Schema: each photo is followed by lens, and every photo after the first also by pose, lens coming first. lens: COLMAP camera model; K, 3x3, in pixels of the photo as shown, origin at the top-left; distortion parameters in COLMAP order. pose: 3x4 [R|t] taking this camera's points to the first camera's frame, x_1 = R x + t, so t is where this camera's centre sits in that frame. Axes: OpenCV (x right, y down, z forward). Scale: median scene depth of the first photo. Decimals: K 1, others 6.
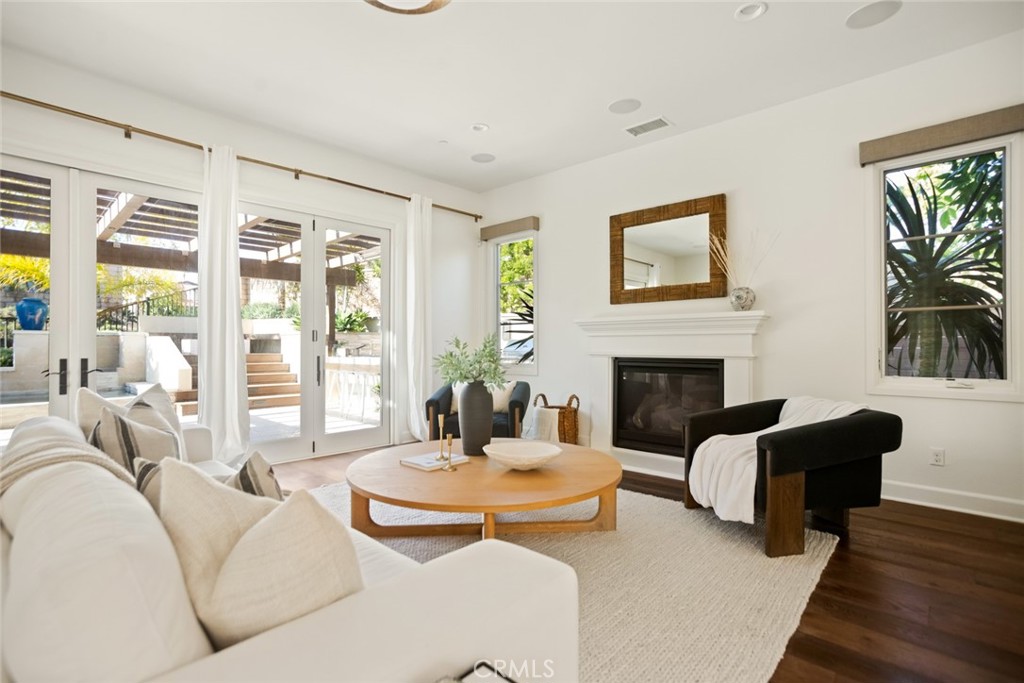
lens RADIAL K [[499.8, 0, 525.9], [0, 499.8, 336.3], [0, 0, 1]] dist [0.000841, 0.000663]
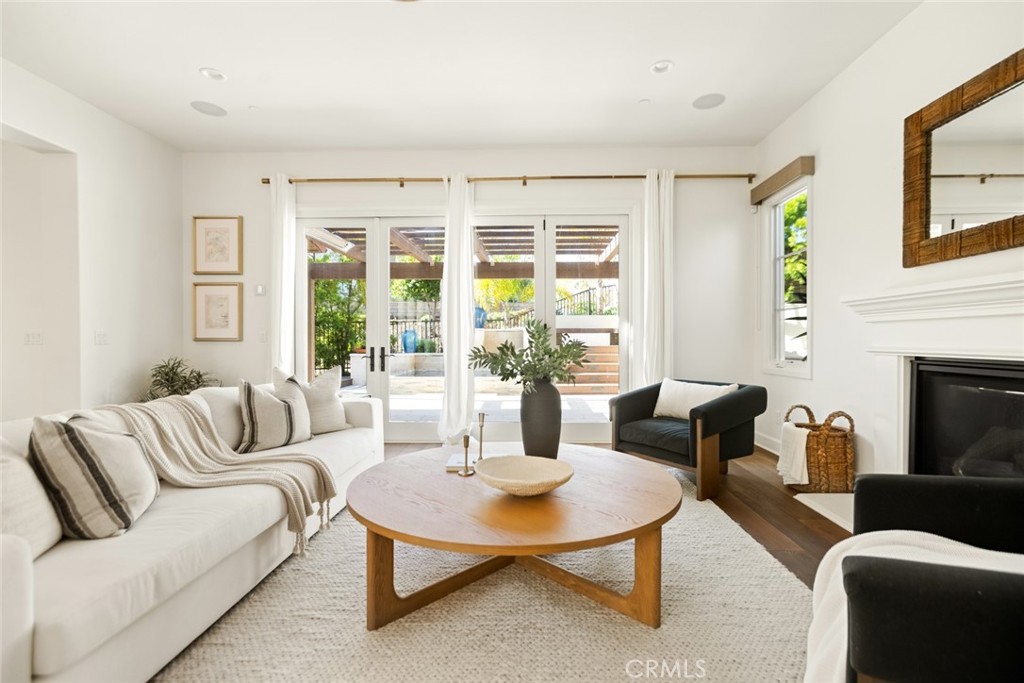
lens RADIAL K [[474.0, 0, 512.0], [0, 474.0, 341.5], [0, 0, 1]] dist [-0.035473, 0.035904]
pose [[0.659853, 0.003325, -0.751388, 0.288517], [0.016026, 0.999700, 0.018498, 0.006894], [0.751224, -0.024247, 0.659602, 0.278409]]
